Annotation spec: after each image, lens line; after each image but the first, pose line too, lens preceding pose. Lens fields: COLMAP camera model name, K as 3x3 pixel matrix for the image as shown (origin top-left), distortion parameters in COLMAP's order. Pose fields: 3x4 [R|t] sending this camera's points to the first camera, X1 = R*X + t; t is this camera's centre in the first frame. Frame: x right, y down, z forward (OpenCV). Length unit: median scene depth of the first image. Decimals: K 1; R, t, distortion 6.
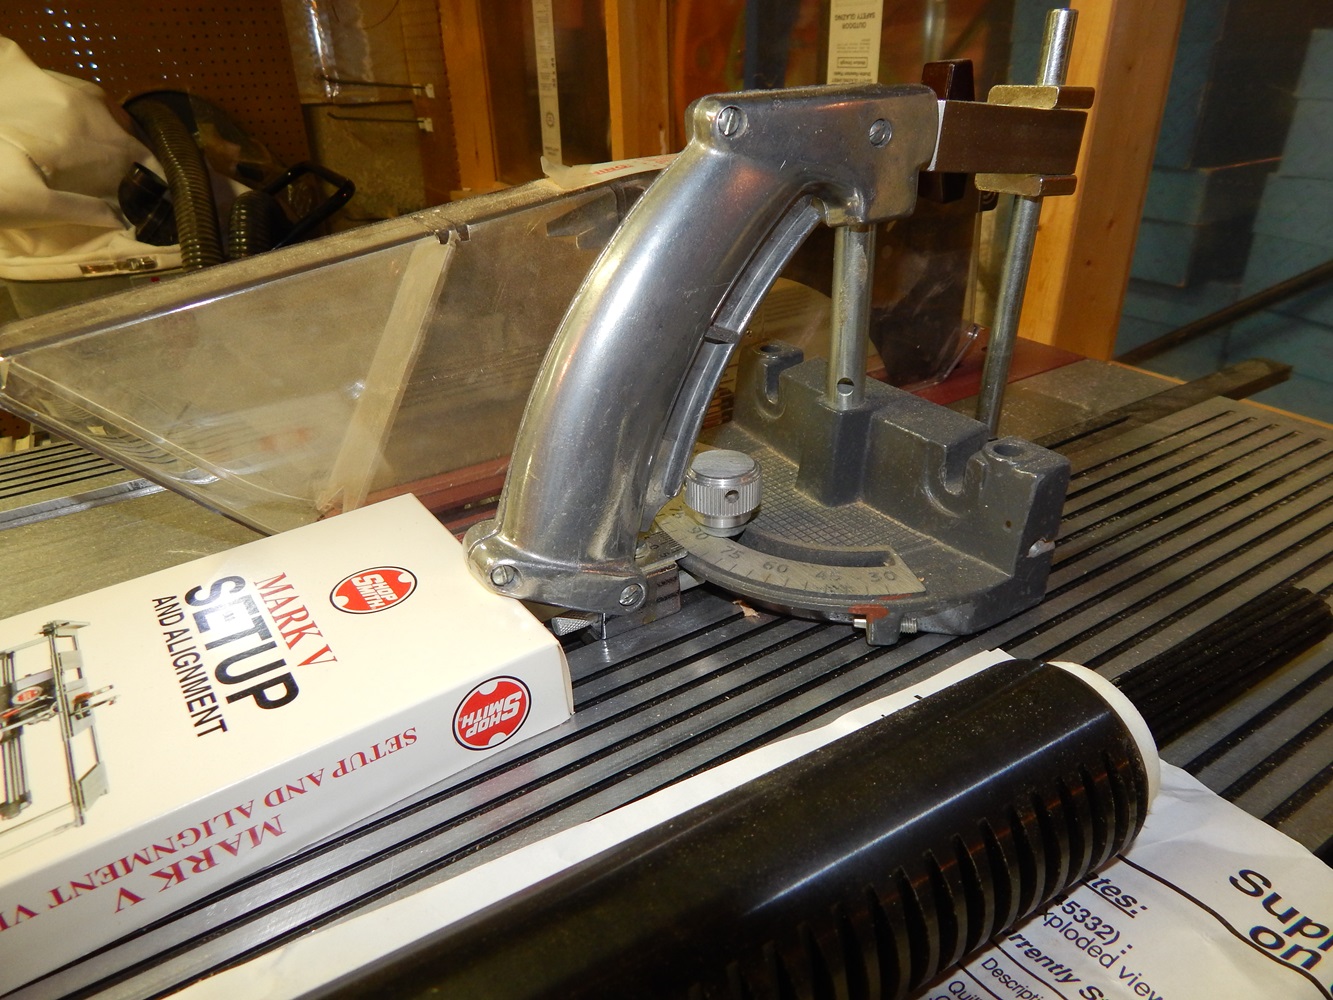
lens RADIAL K [[889.3, 0, 668.0], [0, 889.3, 497.3], [0, 0, 1]] dist [0.015587, -0.010515]
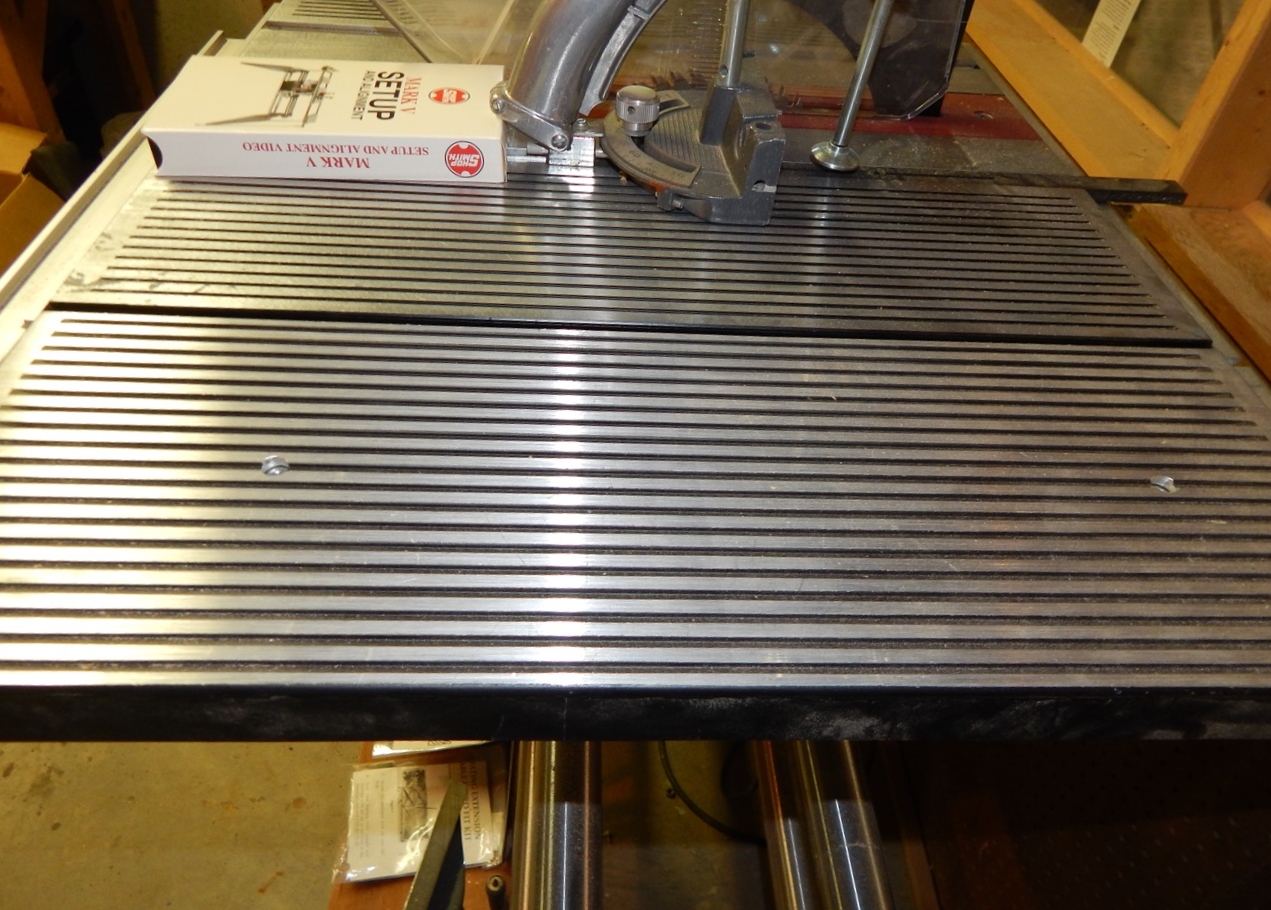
lens RADIAL K [[889.5, 0, 635.5], [0, 889.5, 455.0], [0, 0, 1]] dist [0.023346, -0.002177]
pose [[0.863070, 0.410665, -0.294049, 1.181471], [-0.320464, 0.895220, 0.309650, 0.079446], [0.390401, -0.173018, 0.904241, -1.020809]]
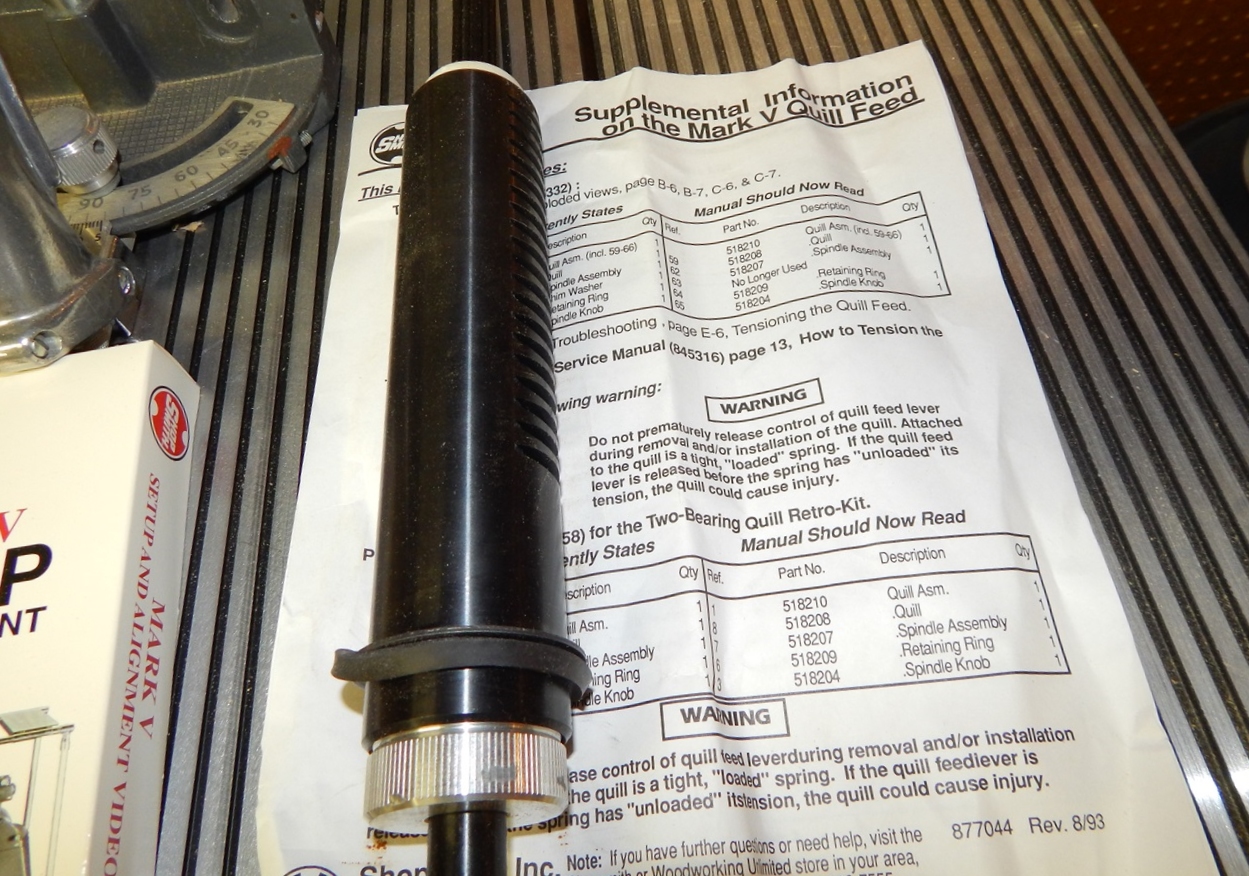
lens RADIAL K [[876.7, 0, 624.5], [0, 876.7, 438.0], [0, 0, 1]] dist [0.005695, -0.002966]
pose [[0.431916, -0.781374, 0.450448, -0.482276], [0.477419, 0.621800, 0.620835, -0.165930], [-0.765193, -0.053096, 0.641608, -0.154962]]
